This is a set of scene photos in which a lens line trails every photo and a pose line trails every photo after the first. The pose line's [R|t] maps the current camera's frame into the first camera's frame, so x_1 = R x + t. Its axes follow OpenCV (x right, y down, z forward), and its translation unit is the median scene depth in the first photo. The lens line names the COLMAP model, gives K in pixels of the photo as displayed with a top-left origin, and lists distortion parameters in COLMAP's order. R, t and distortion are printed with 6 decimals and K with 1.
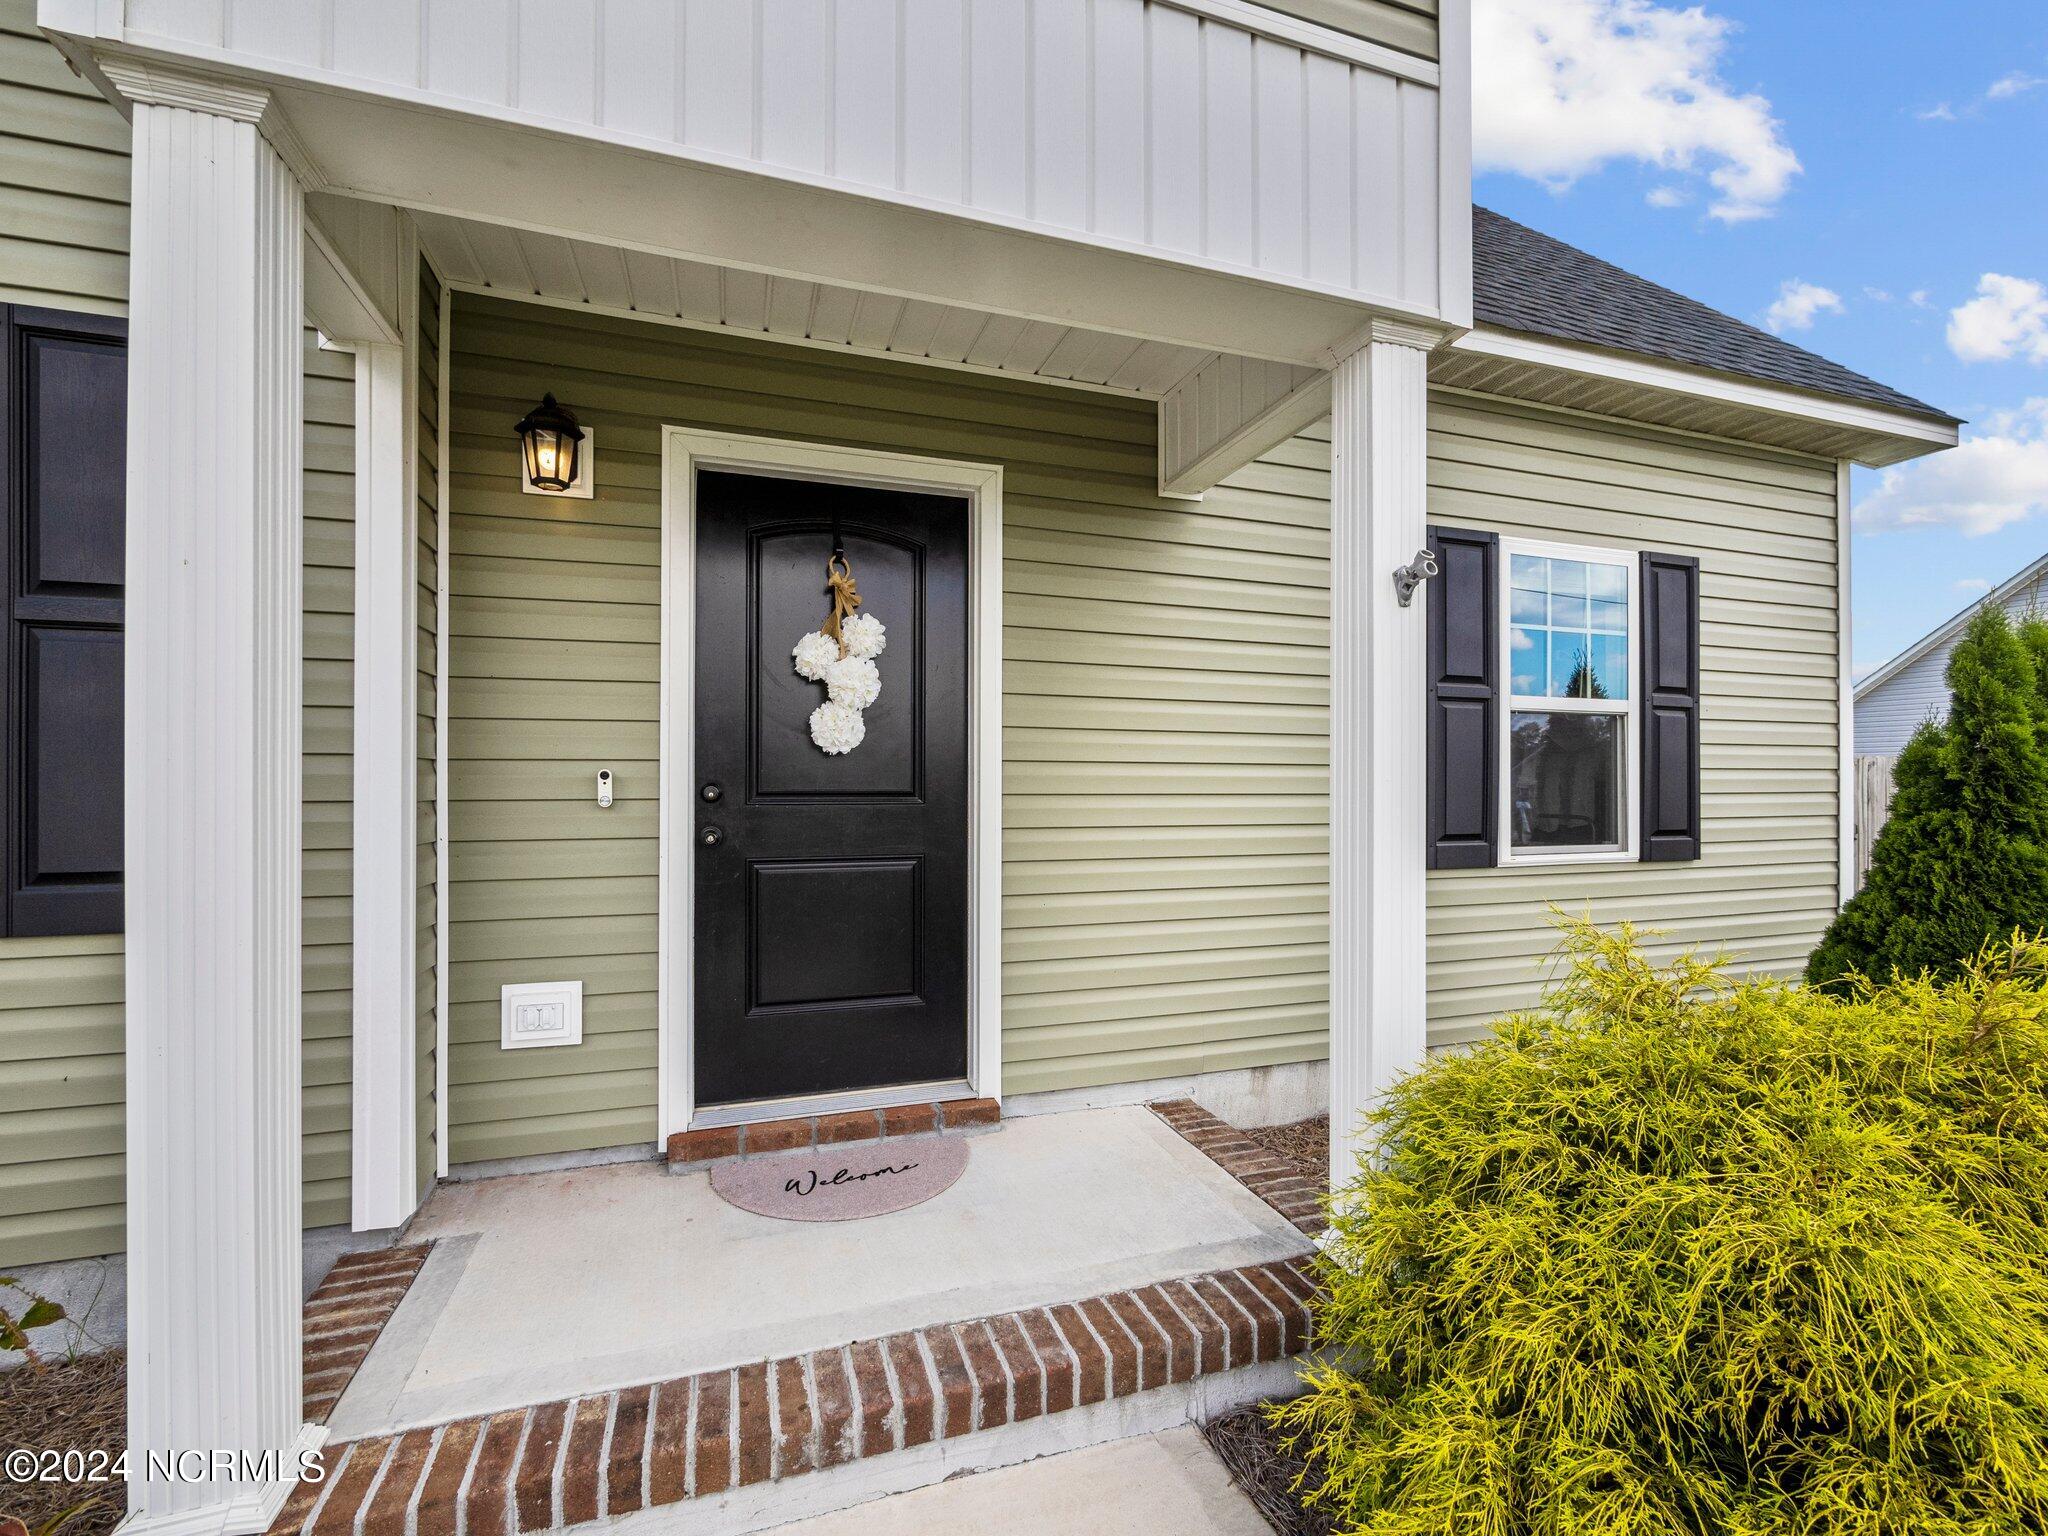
lens RADIAL K [[873.7, 0, 1028.0], [0, 873.7, 783.4], [0, 0, 1]] dist [0.000186, 0.000049]
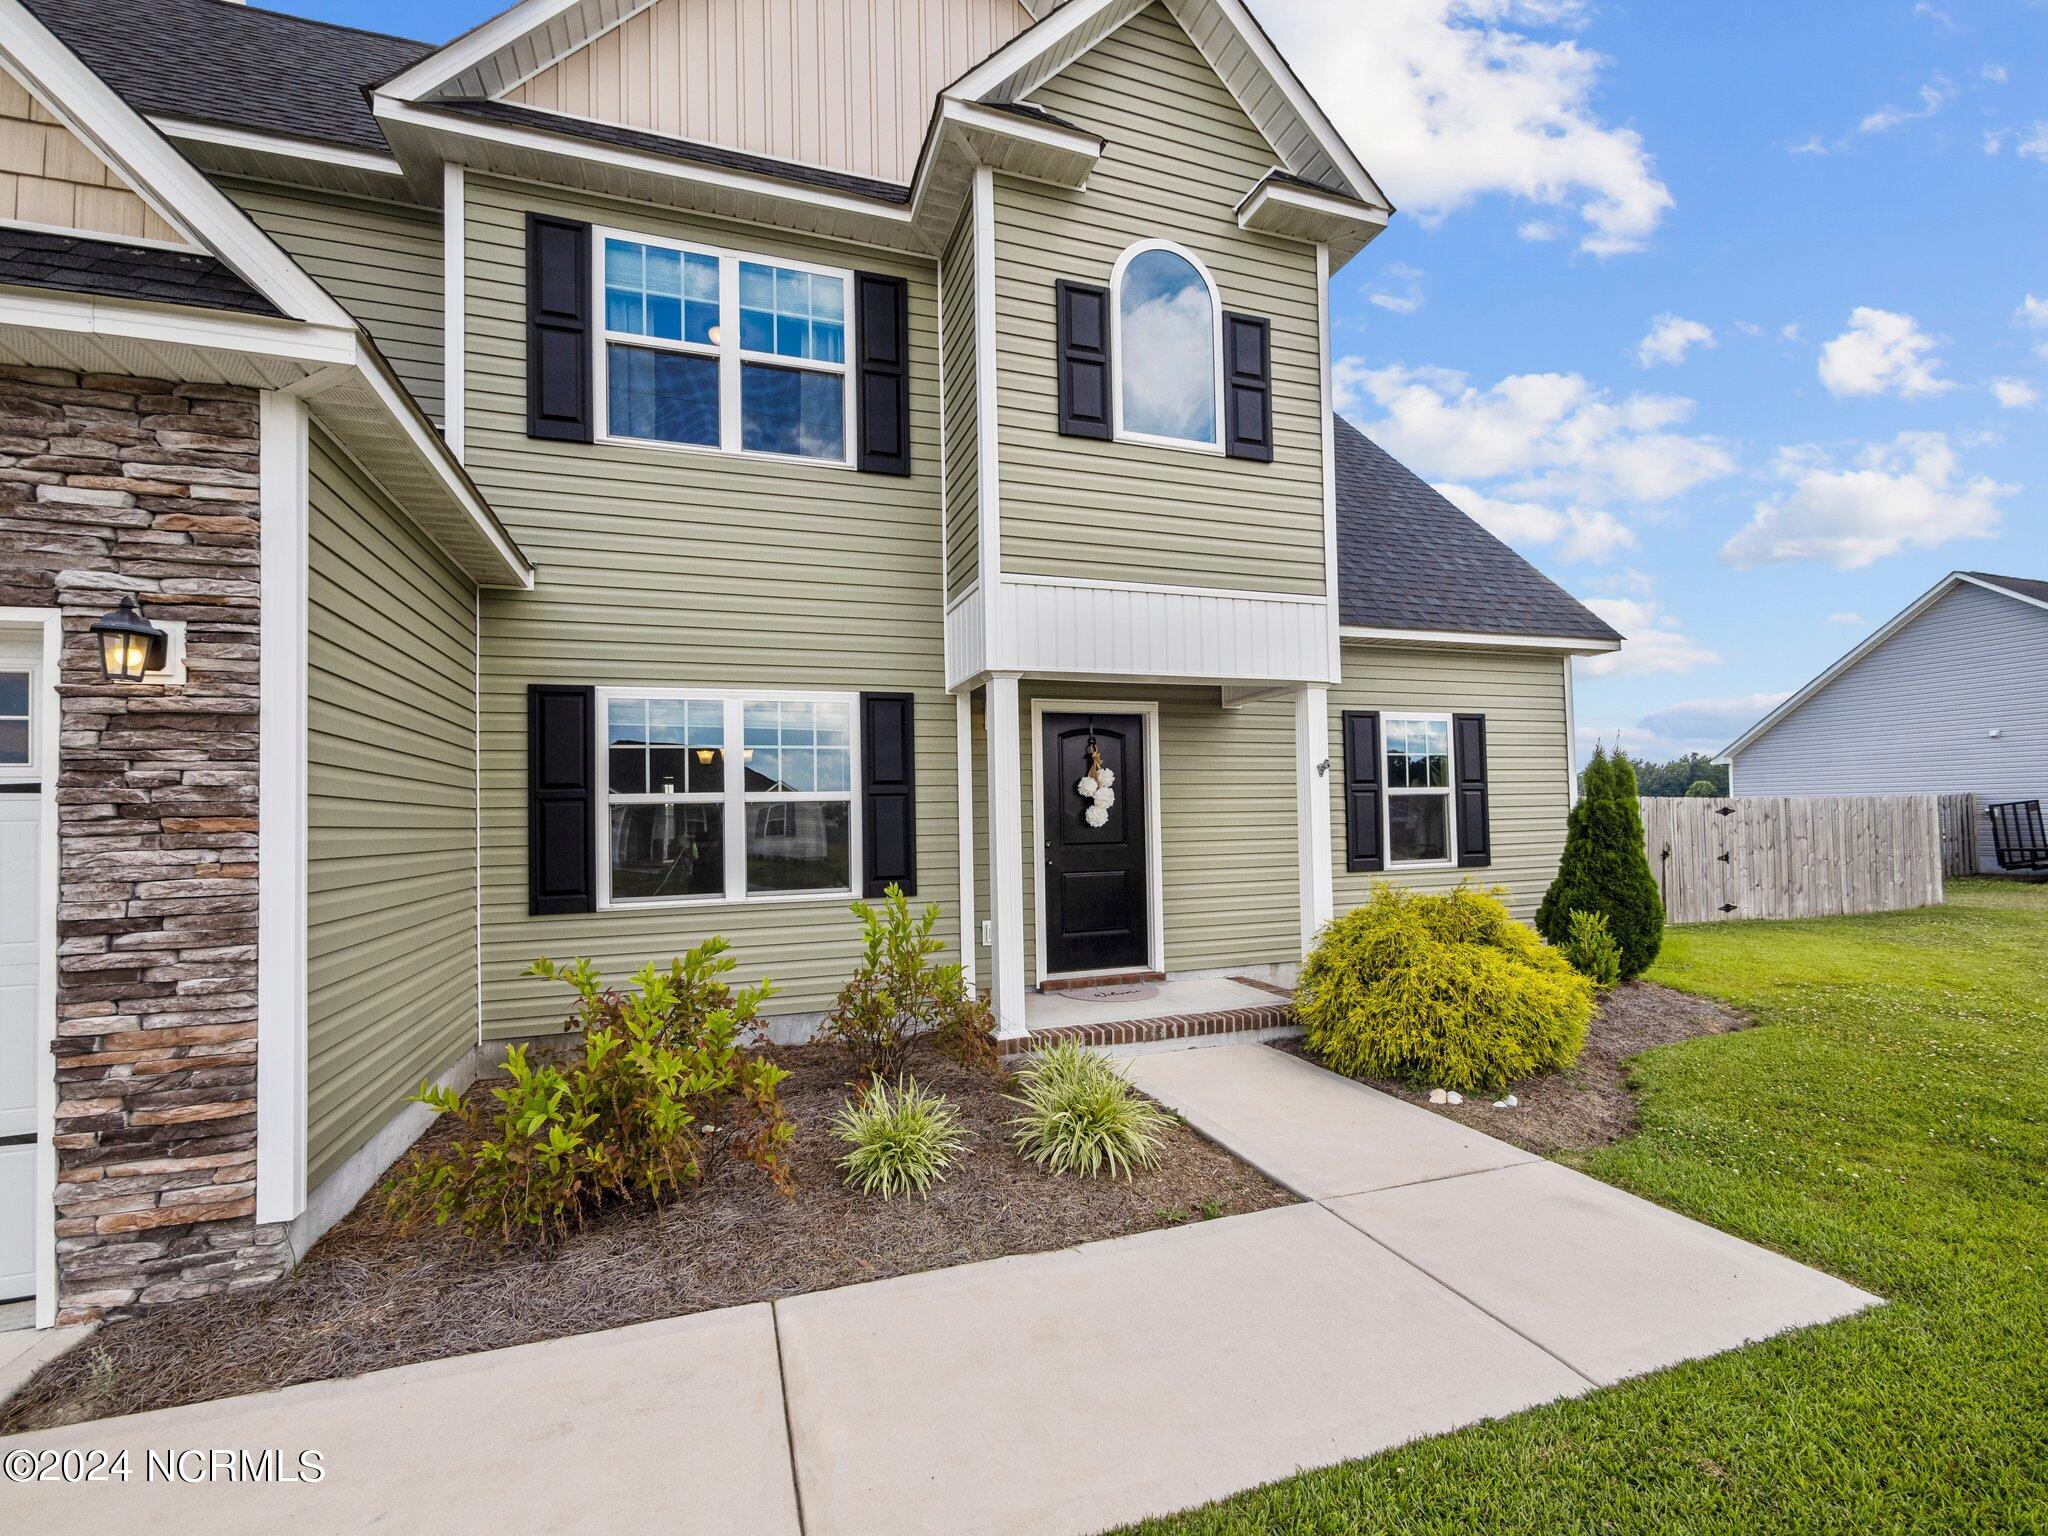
lens RADIAL K [[886.9, 0, 1019.5], [0, 886.9, 800.4], [0, 0, 1]] dist [-0.002597, -0.000117]
pose [[0.999732, -0.022533, 0.005323, -0.415164], [0.022633, 0.999553, -0.019546, -0.060992], [-0.004880, 0.019662, 0.999795, -1.360434]]
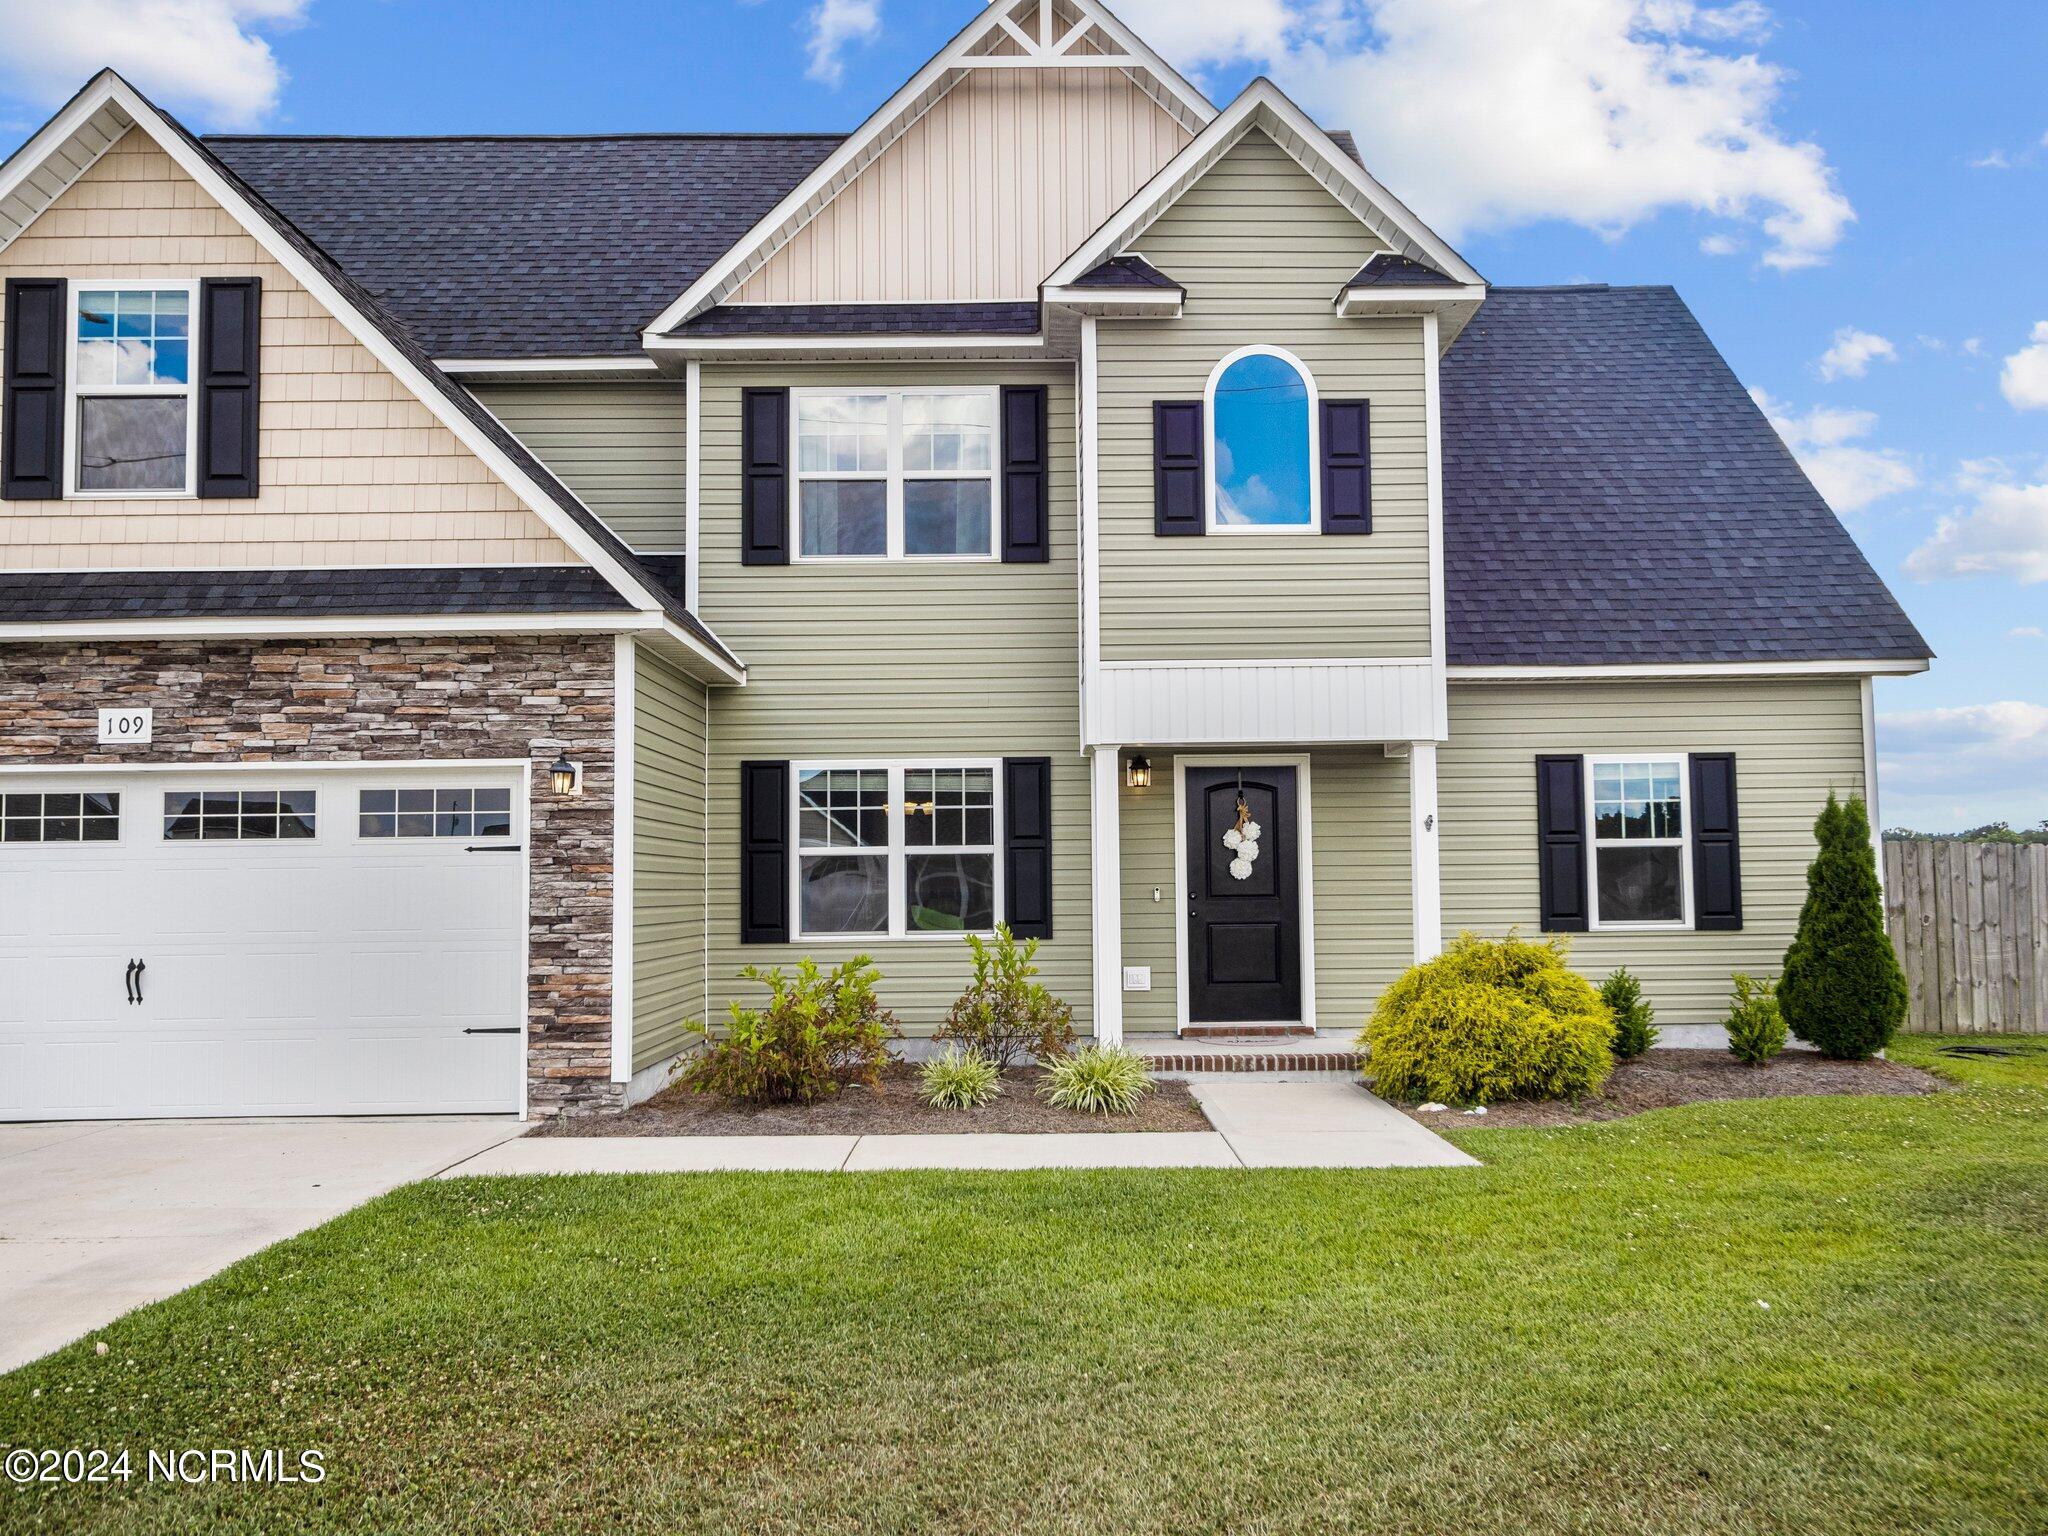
lens RADIAL K [[1636.6, 0, 1045.2], [0, 1636.6, 780.4], [0, 0, 1]] dist [0.001693, 0.011797]
pose [[0.950649, -0.032867, -0.308523, 0.635372], [0.014521, 0.997997, -0.061573, -0.033500], [0.309929, 0.054055, 0.949222, -3.300516]]
